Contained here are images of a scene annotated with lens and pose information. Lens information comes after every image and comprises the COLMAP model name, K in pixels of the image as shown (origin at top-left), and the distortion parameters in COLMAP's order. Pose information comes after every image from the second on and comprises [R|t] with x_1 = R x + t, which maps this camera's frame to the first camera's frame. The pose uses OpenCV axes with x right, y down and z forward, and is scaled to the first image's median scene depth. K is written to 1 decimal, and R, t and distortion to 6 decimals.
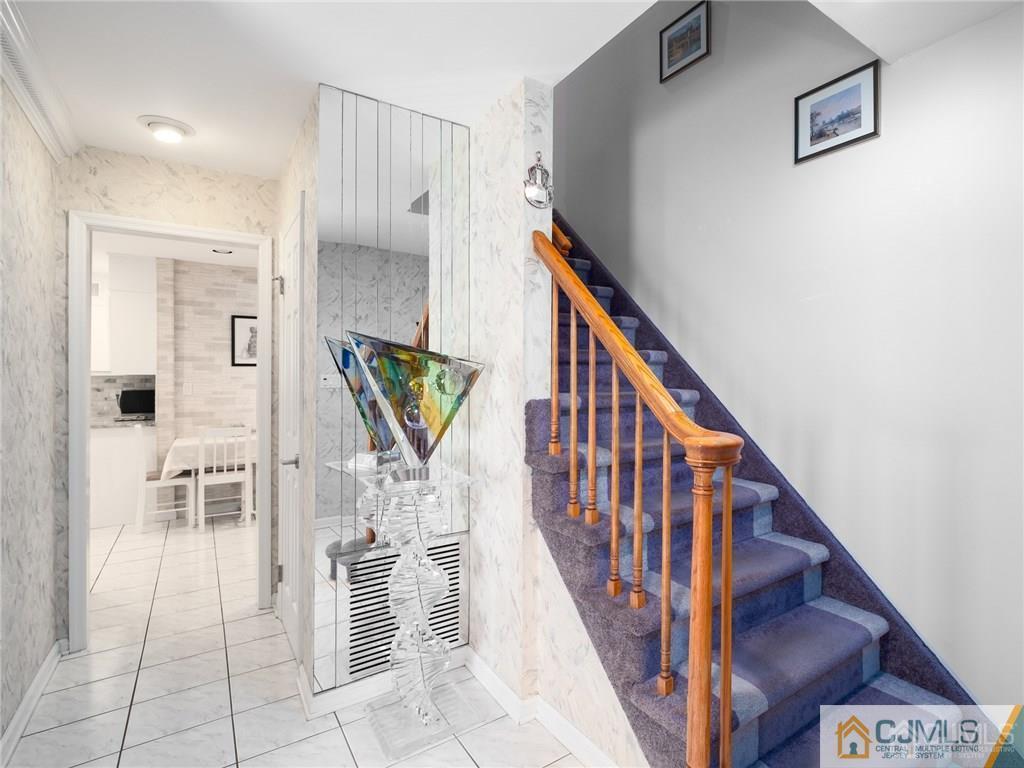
lens RADIAL K [[507.5, 0, 513.0], [0, 507.5, 369.9], [0, 0, 1]] dist [0.000552, -0.000065]
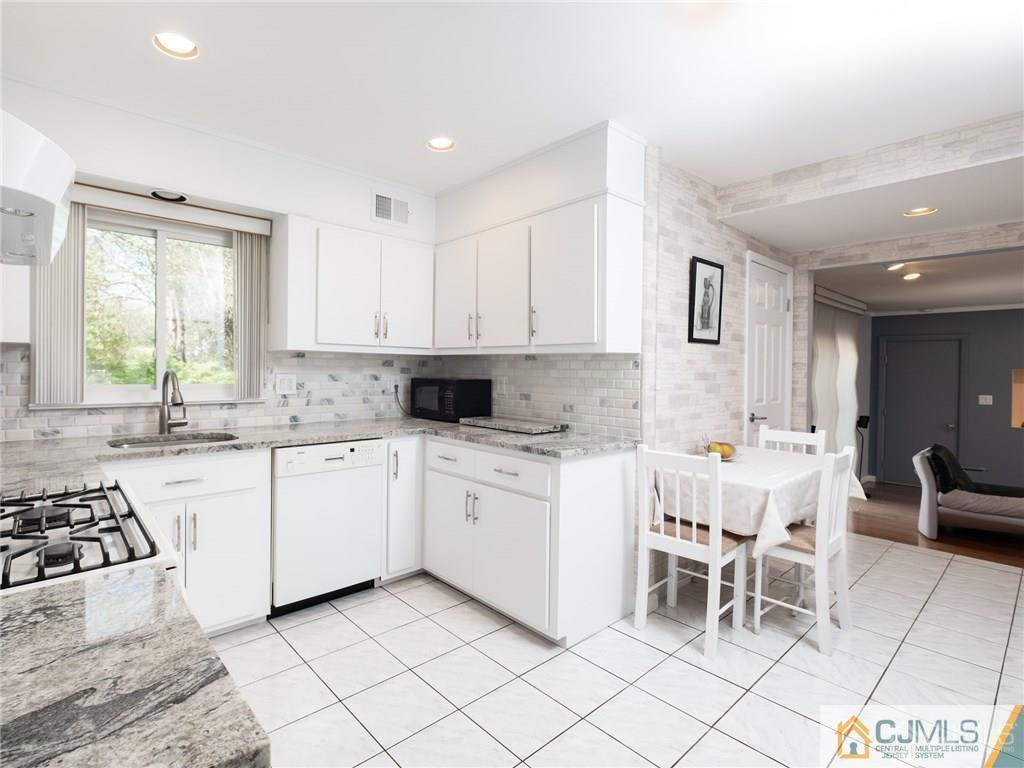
lens RADIAL K [[507.5, 0, 513.0], [0, 507.5, 369.9], [0, 0, 1]] dist [0.000552, -0.000065]
pose [[0.982020, 0.018130, 0.187904, -0.870355], [-0.020795, 0.999709, 0.012225, 0.022206], [-0.187627, -0.015912, 0.982111, 0.448023]]
